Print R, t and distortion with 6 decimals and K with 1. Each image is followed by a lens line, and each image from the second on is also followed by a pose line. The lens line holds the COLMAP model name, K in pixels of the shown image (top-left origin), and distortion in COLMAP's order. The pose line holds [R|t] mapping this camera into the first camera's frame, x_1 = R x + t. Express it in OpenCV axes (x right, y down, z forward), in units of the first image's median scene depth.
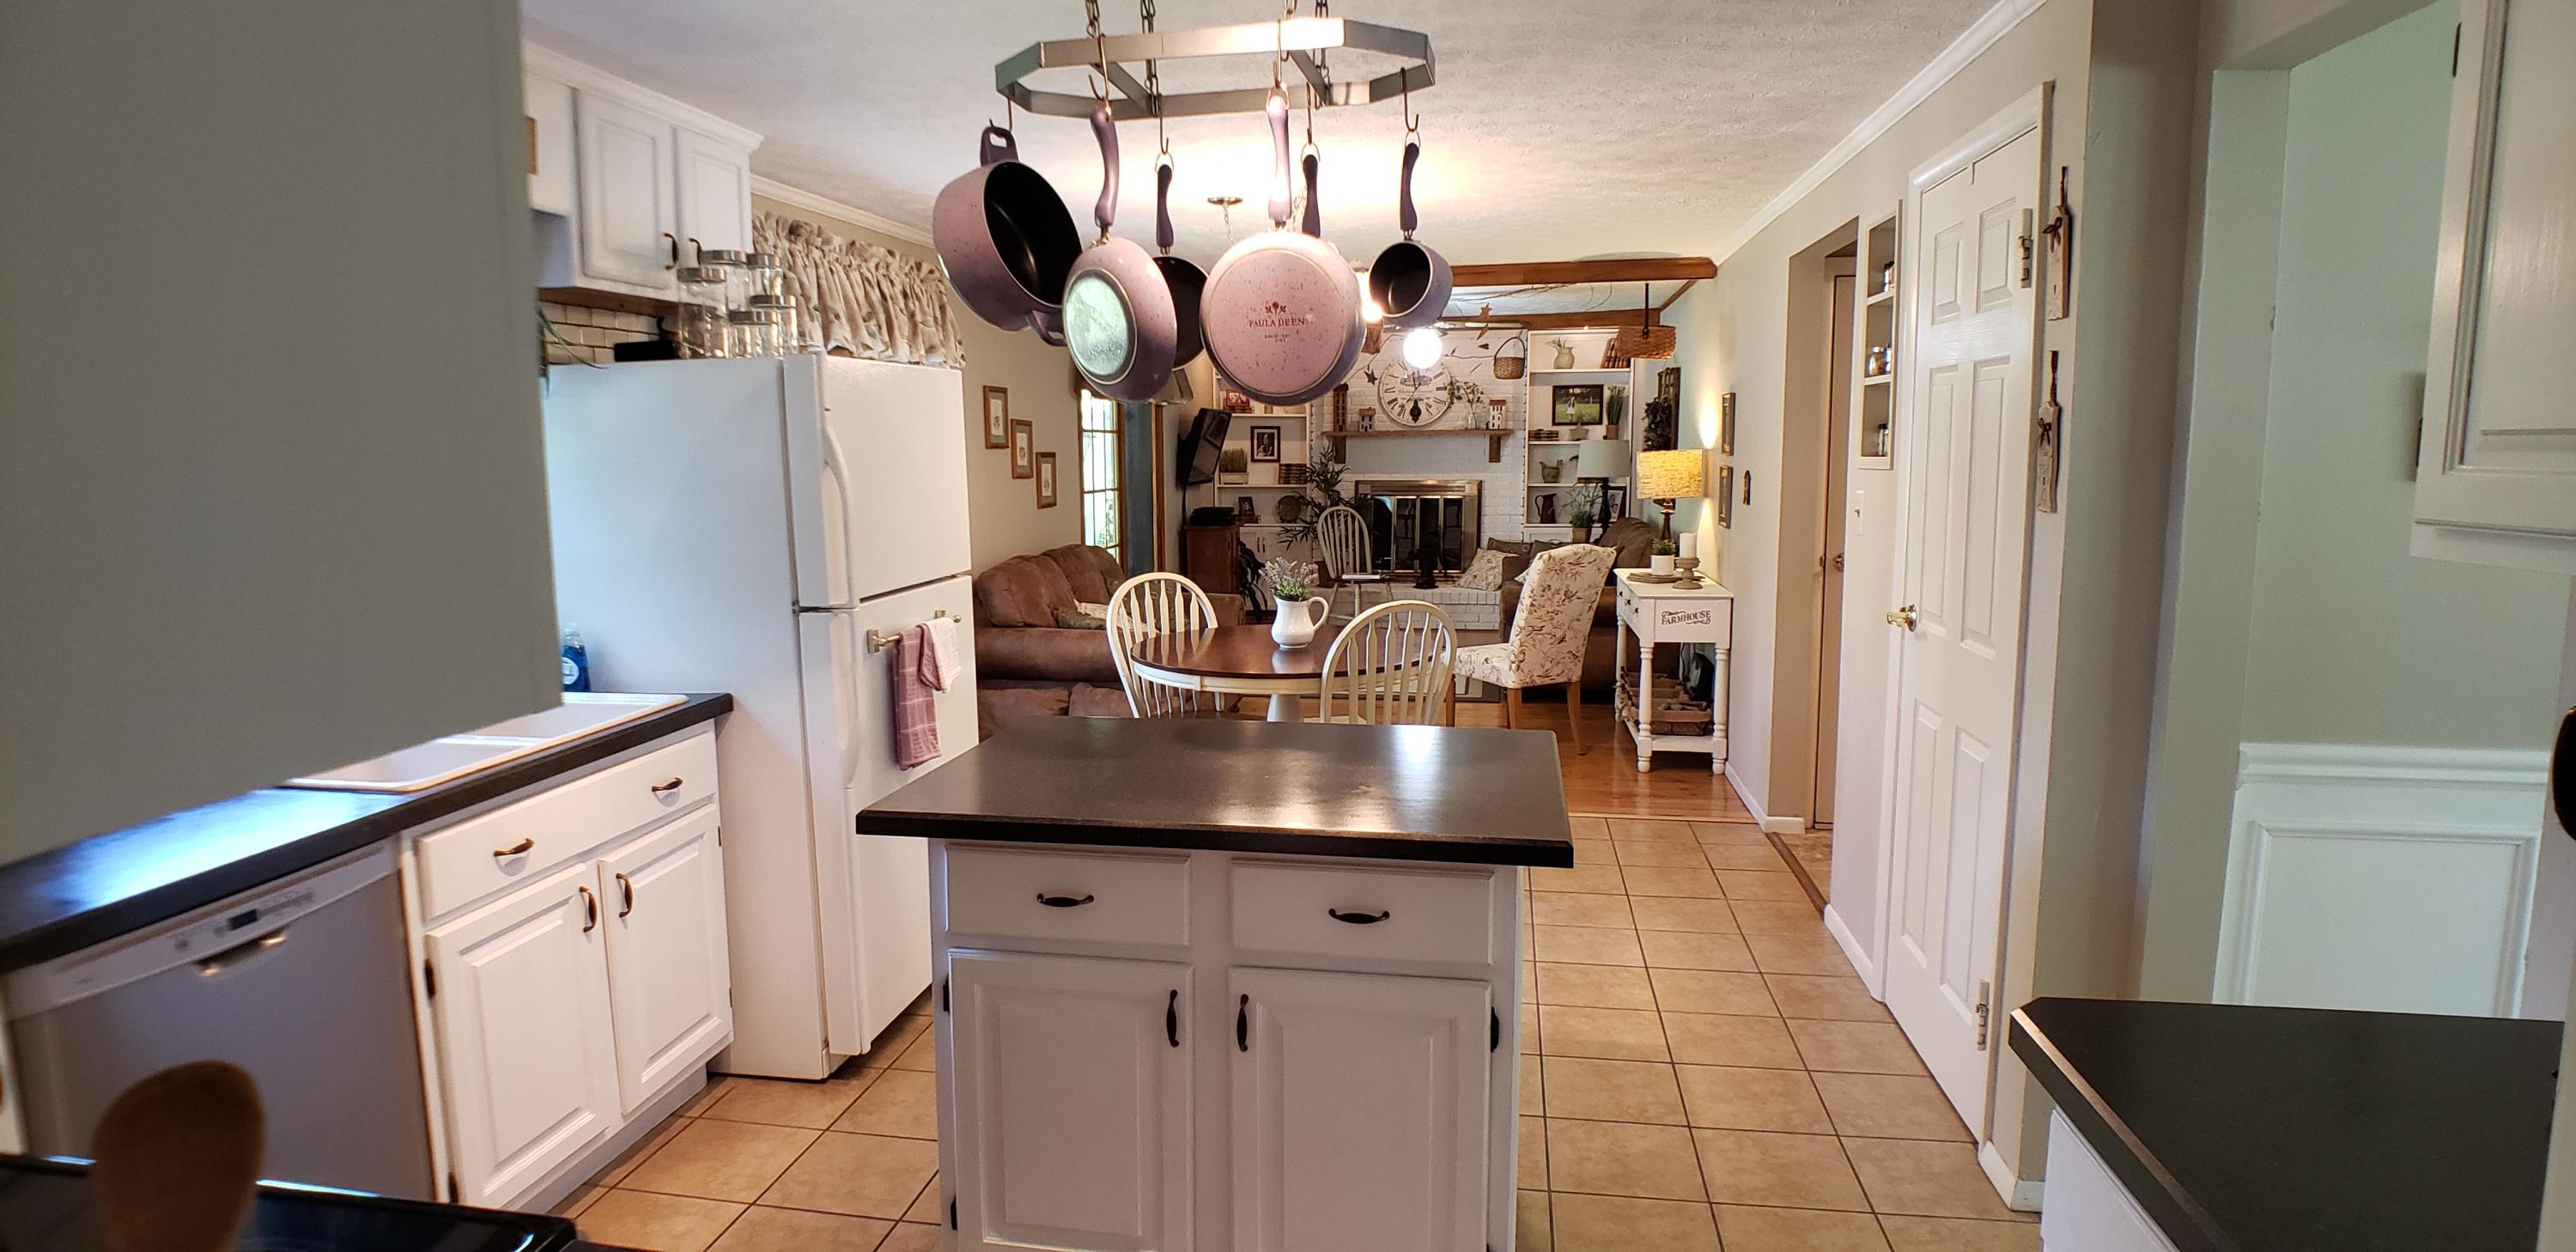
lens RADIAL K [[1330.6, 0, 1231.7], [0, 1330.6, 616.2], [0, 0, 1]] dist [0.012757, -0.000966]
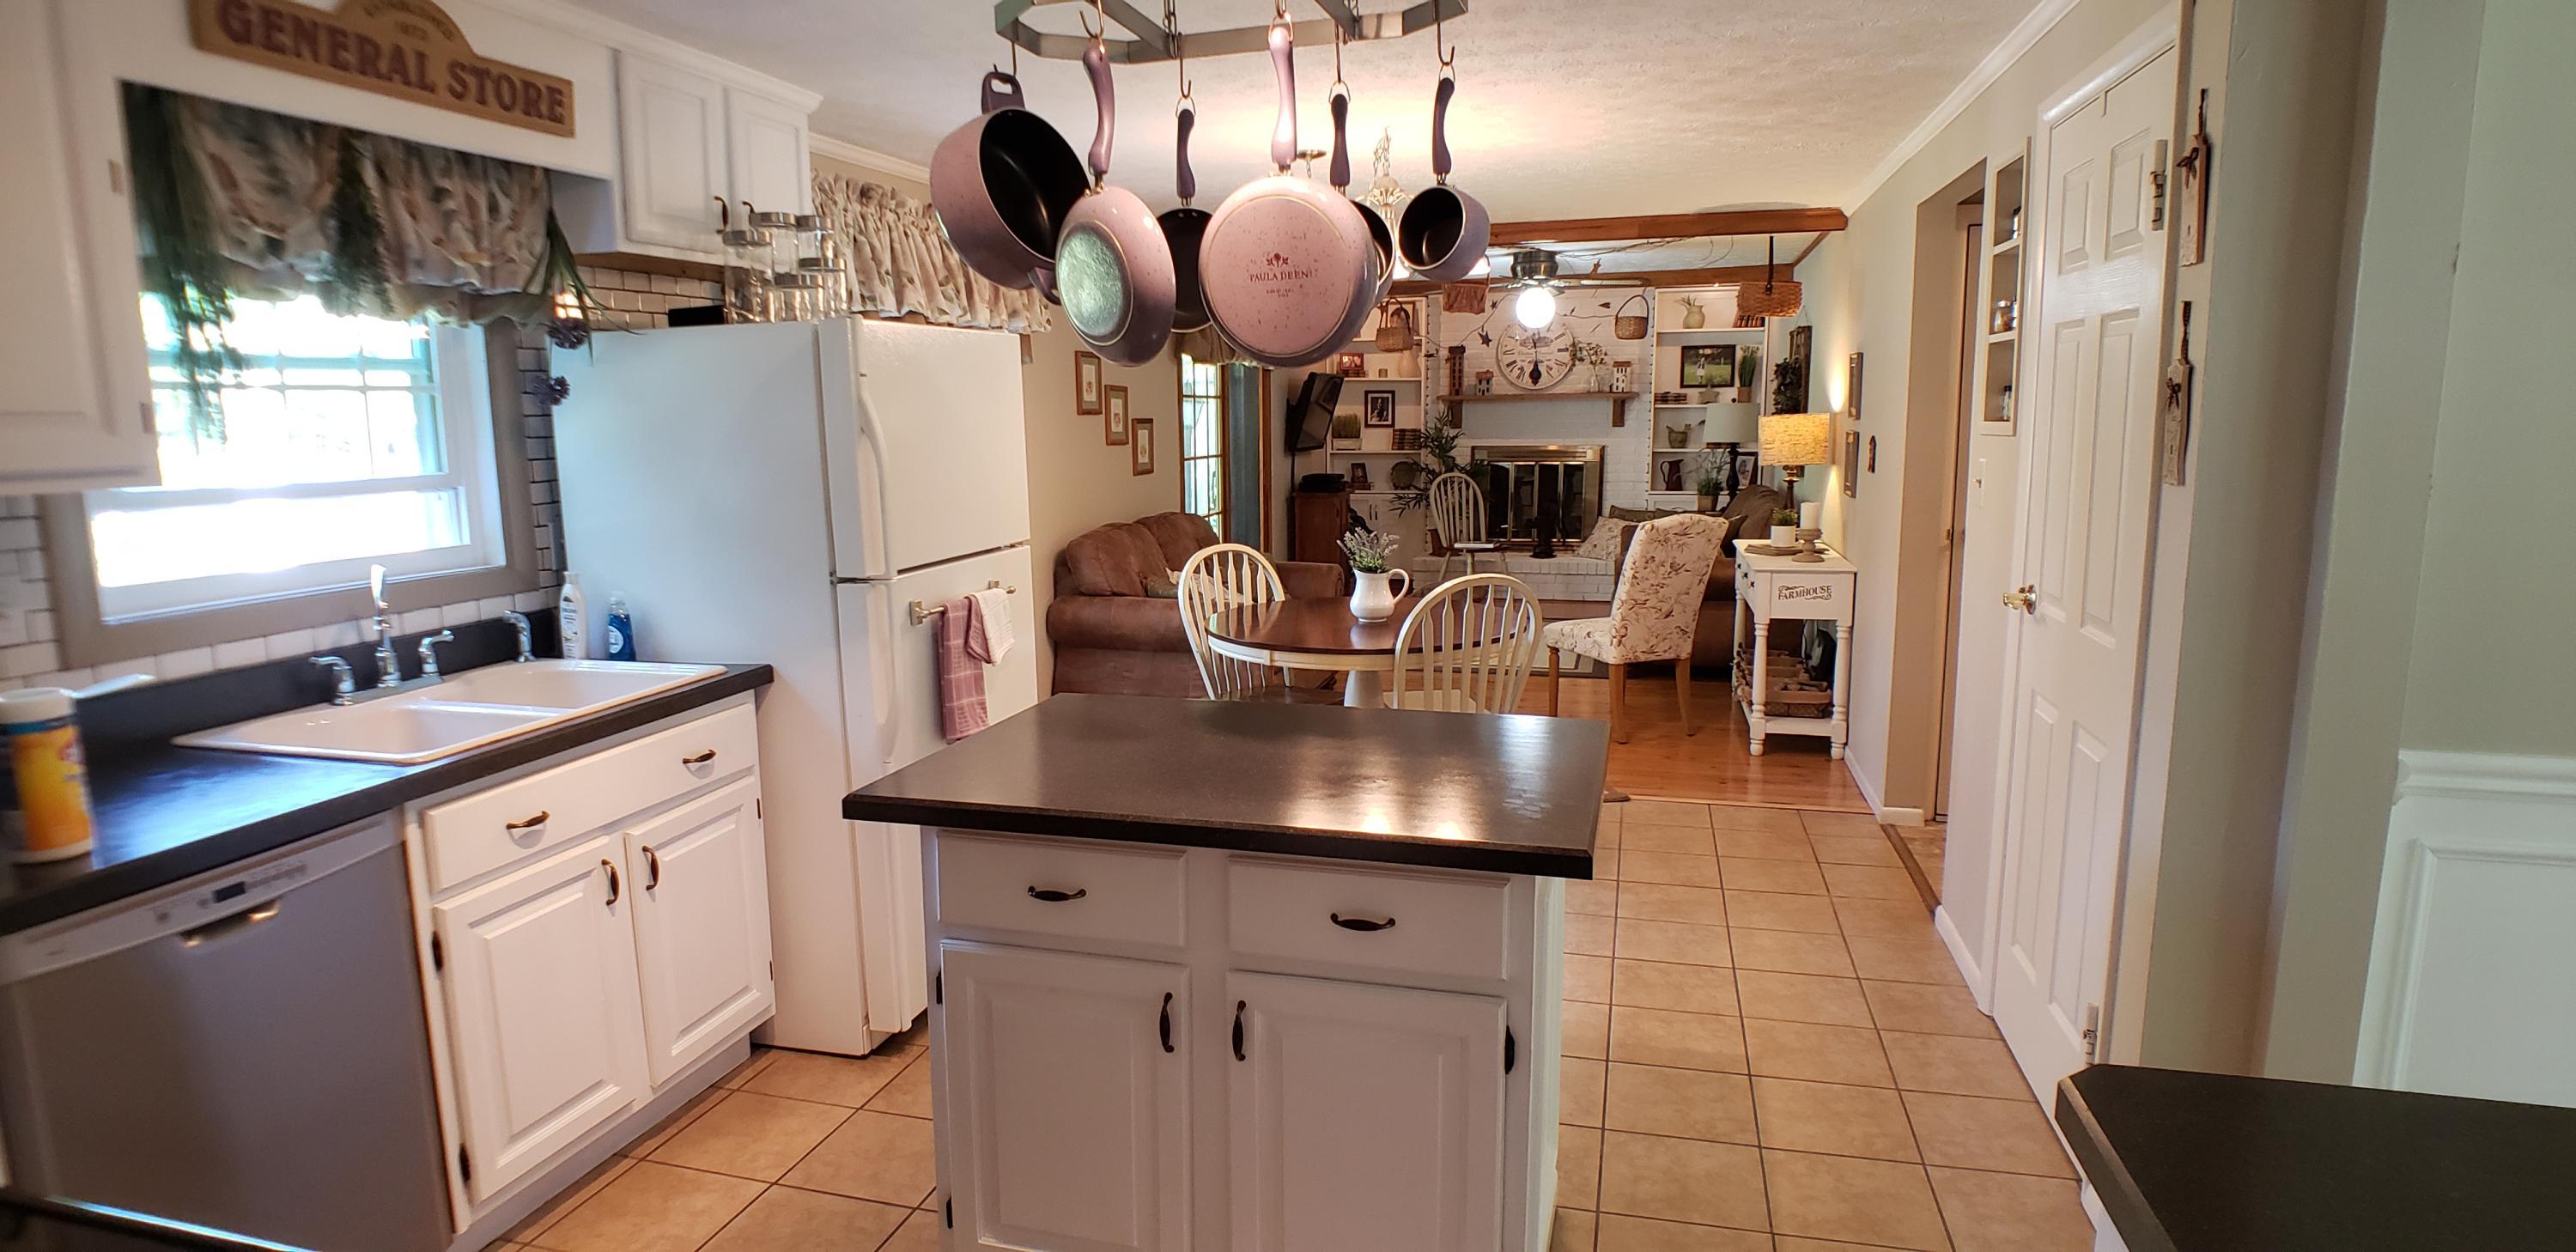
lens RADIAL K [[1334.7, 0, 1244.5], [0, 1334.7, 614.9], [0, 0, 1]] dist [0.003047, 0.000247]
pose [[0.995914, 0.010830, -0.089658, 0.028045], [-0.008619, 0.999650, 0.025009, -0.003034], [0.089898, -0.024134, 0.995659, 0.022634]]
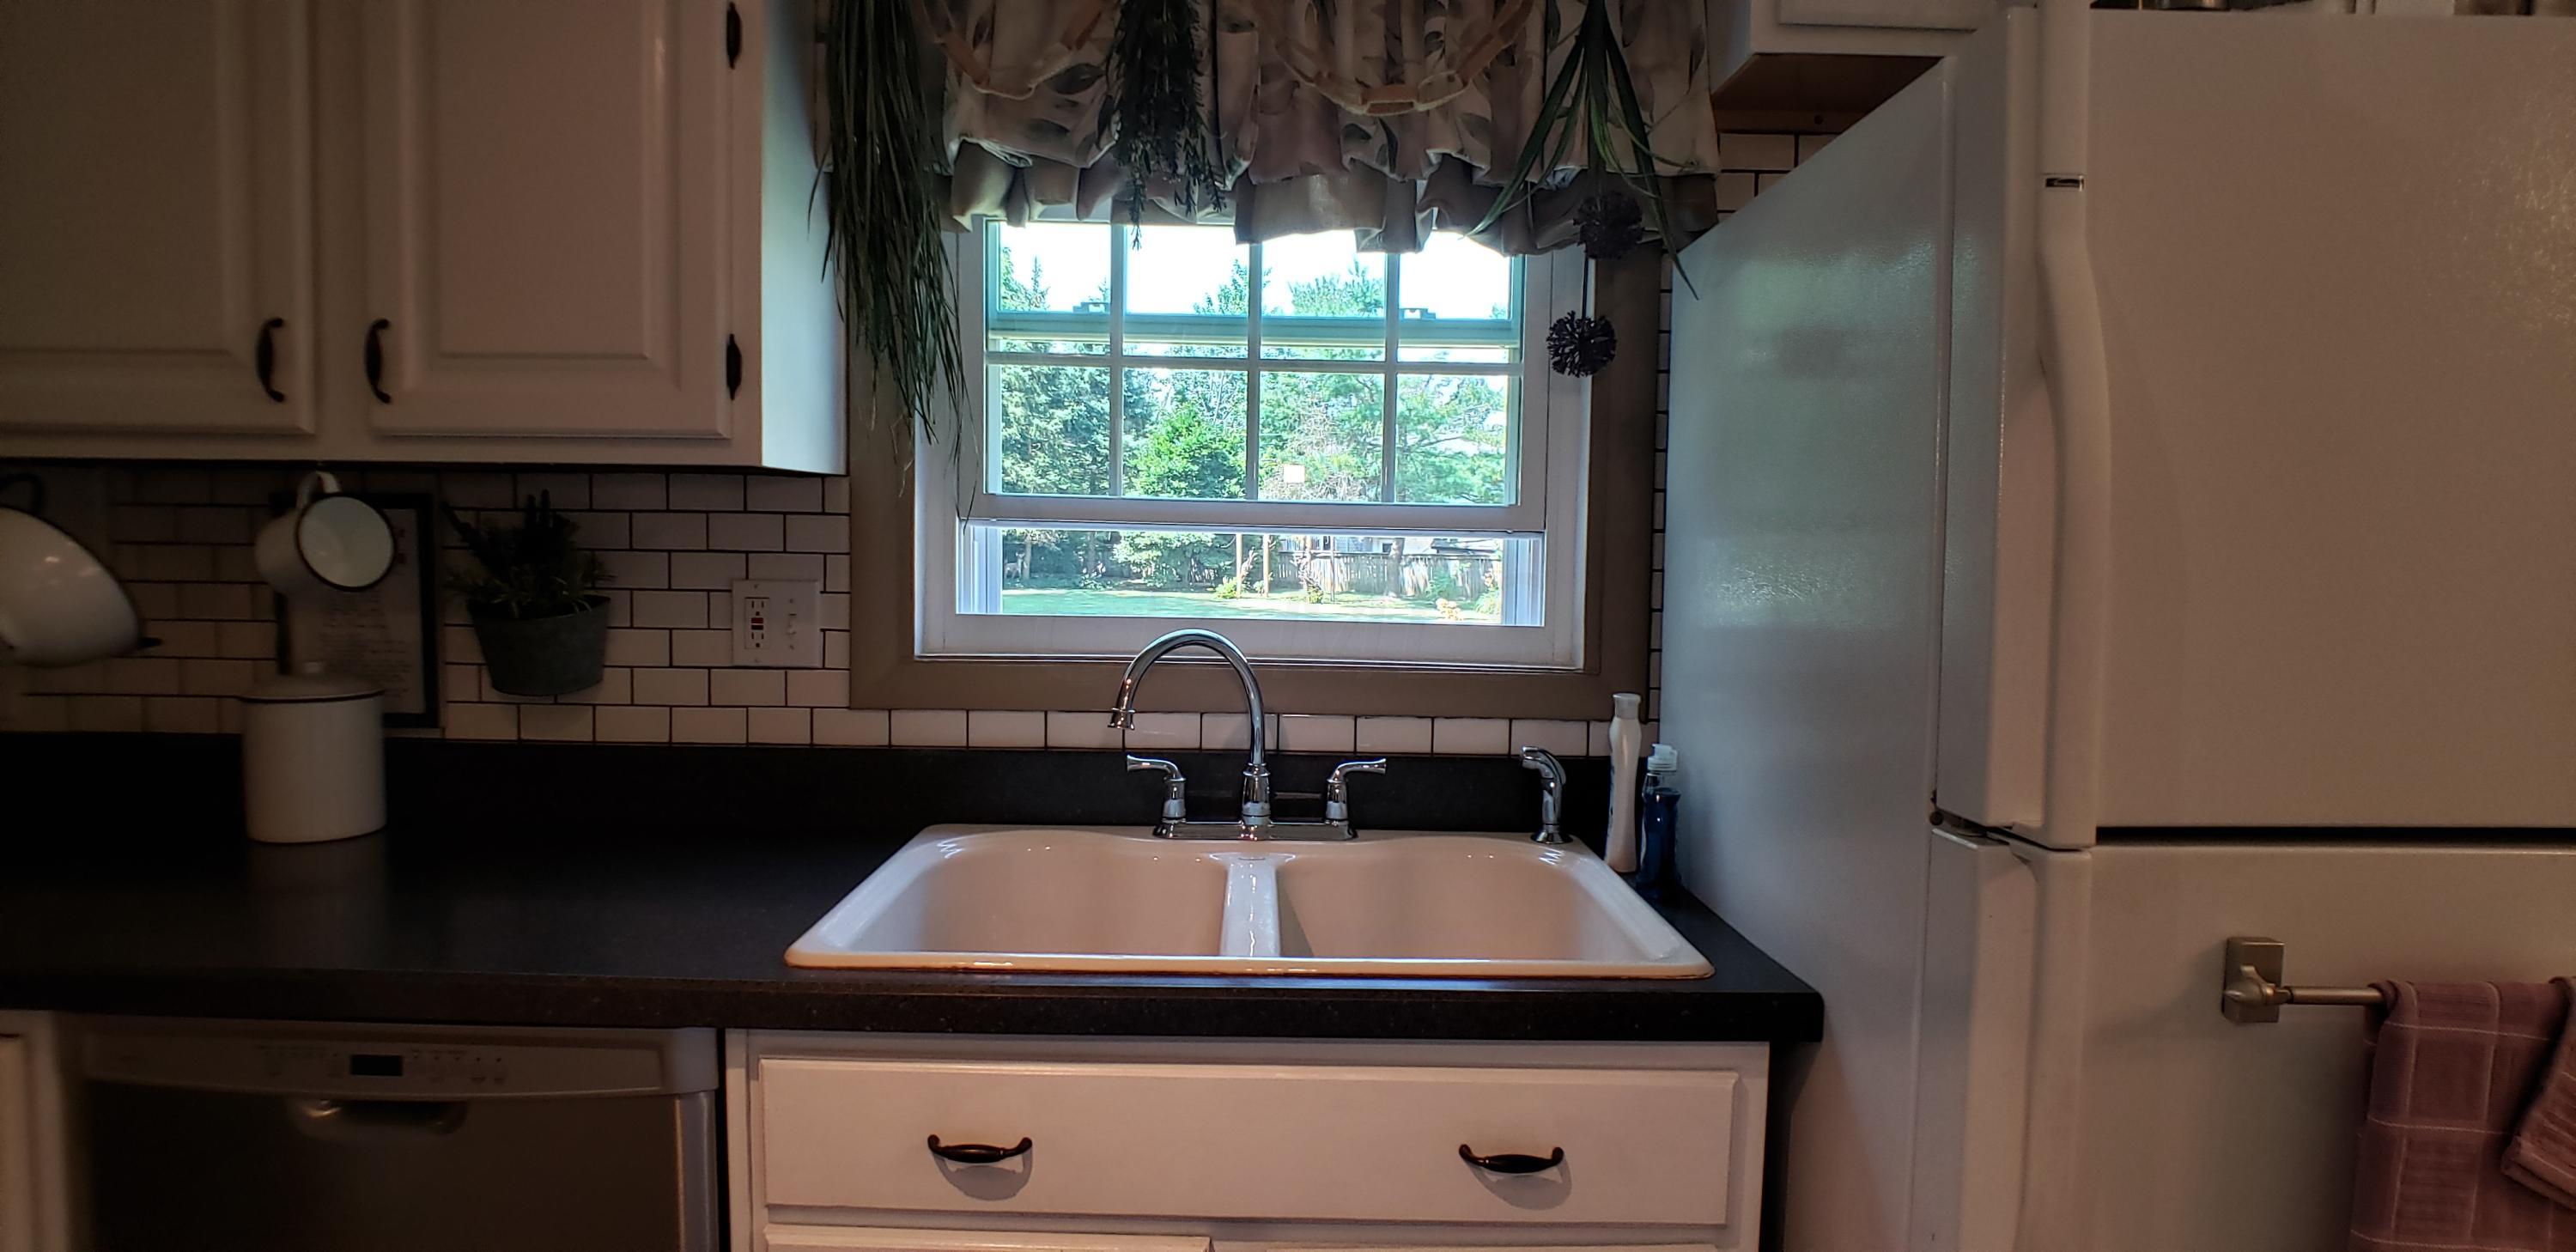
lens RADIAL K [[1372.4, 0, 1260.4], [0, 1372.4, 629.1], [0, 0, 1]] dist [-0.030118, -0.001239]
pose [[0.186514, 0.082623, -0.978972, -0.013667], [-0.144724, 0.987897, 0.055803, -0.020588], [0.971734, 0.131273, 0.196215, 0.346719]]
